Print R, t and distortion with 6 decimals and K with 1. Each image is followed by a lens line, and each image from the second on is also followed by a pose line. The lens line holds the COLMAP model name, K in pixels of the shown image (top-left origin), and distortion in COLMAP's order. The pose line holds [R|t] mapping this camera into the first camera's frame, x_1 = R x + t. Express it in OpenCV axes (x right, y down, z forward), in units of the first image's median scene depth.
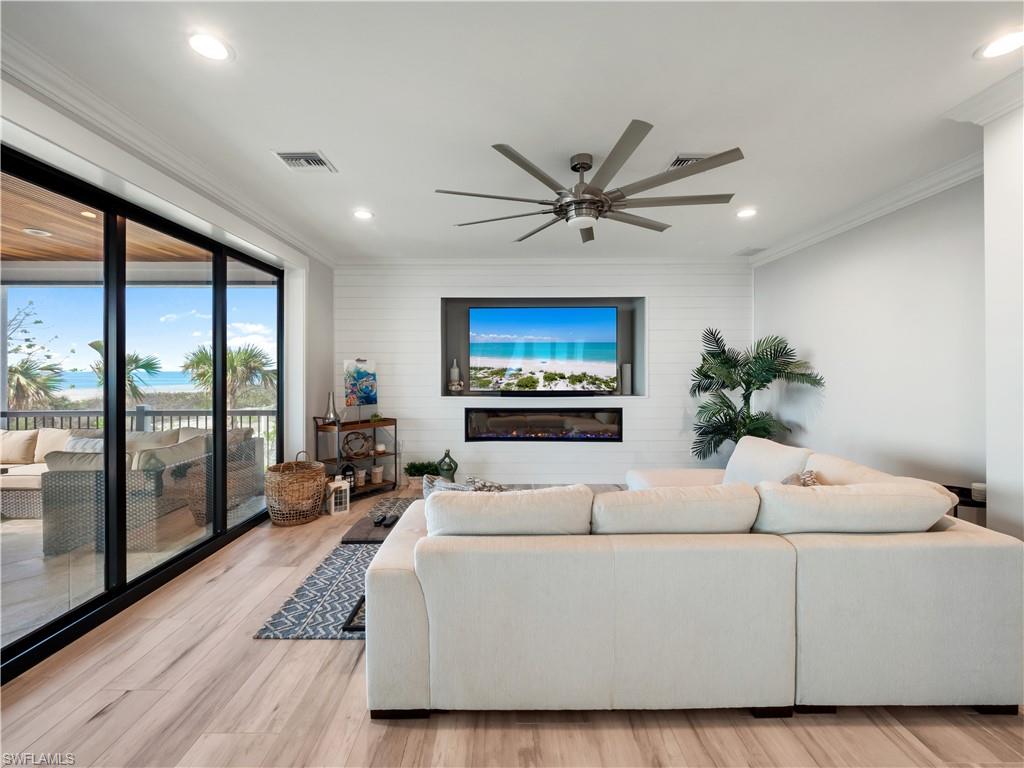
lens RADIAL K [[428.1, 0, 507.6], [0, 428.1, 381.0], [0, 0, 1]] dist [-0.008210, -0.000336]
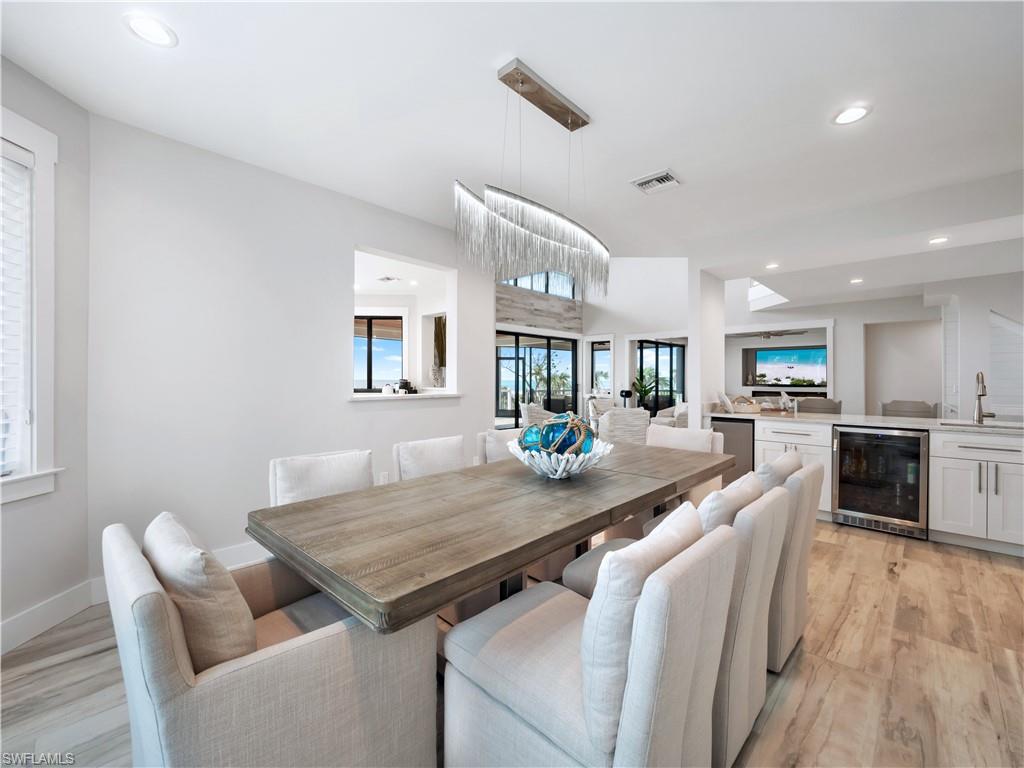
lens RADIAL K [[428.1, 0, 507.6], [0, 428.1, 381.0], [0, 0, 1]] dist [-0.008210, -0.000336]
pose [[0.717181, 0.005592, -0.696864, 0.673856], [-0.023182, 0.999606, -0.015837, 0.083337], [0.696501, 0.027512, 0.717028, -1.979812]]
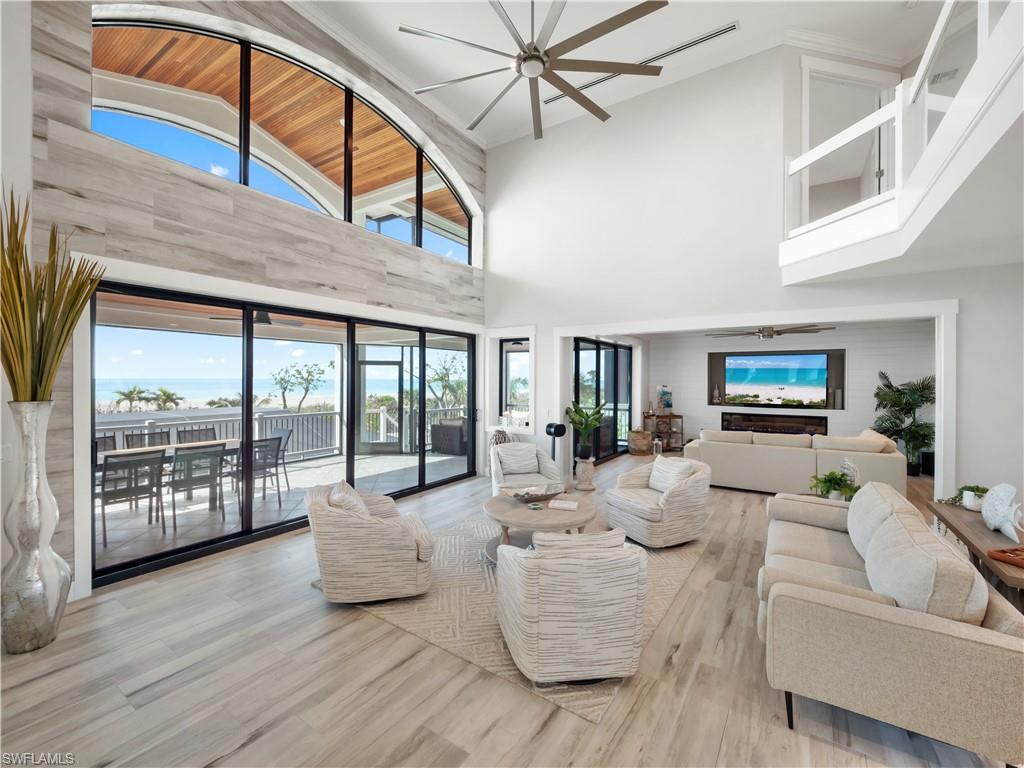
lens RADIAL K [[432.3, 0, 512.0], [0, 432.3, 384.0], [0, 0, 1]] dist [0.020947, -0.018394]
pose [[0.838076, 0.012040, -0.545421, 0.174083], [-0.022837, 0.999654, -0.013024, -0.013594], [0.545076, 0.023371, 0.838061, -1.137066]]
